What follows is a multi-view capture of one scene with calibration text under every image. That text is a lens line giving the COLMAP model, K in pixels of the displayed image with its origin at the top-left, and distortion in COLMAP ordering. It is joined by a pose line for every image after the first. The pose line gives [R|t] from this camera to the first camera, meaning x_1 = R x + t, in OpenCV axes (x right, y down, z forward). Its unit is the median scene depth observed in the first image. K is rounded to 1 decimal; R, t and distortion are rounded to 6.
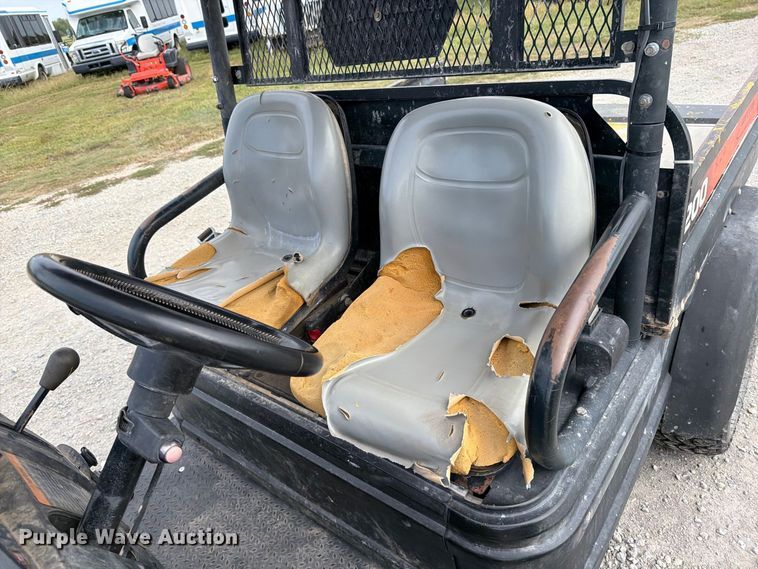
lens RADIAL K [[525.8, 0, 375.4], [0, 525.8, 282.5], [0, 0, 1]] dist [0.039339, -0.051364]
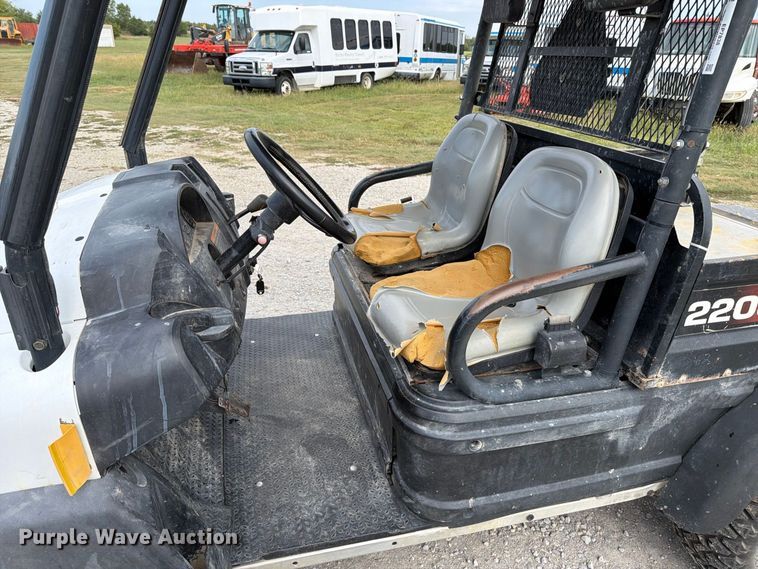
lens RADIAL K [[525.8, 0, 375.4], [0, 525.8, 282.5], [0, 0, 1]] dist [0.039339, -0.051364]
pose [[0.772808, 0.416269, -0.479048, 0.468558], [-0.444133, 0.893930, 0.060298, 0.071967], [0.453335, 0.166163, 0.875715, -0.268091]]
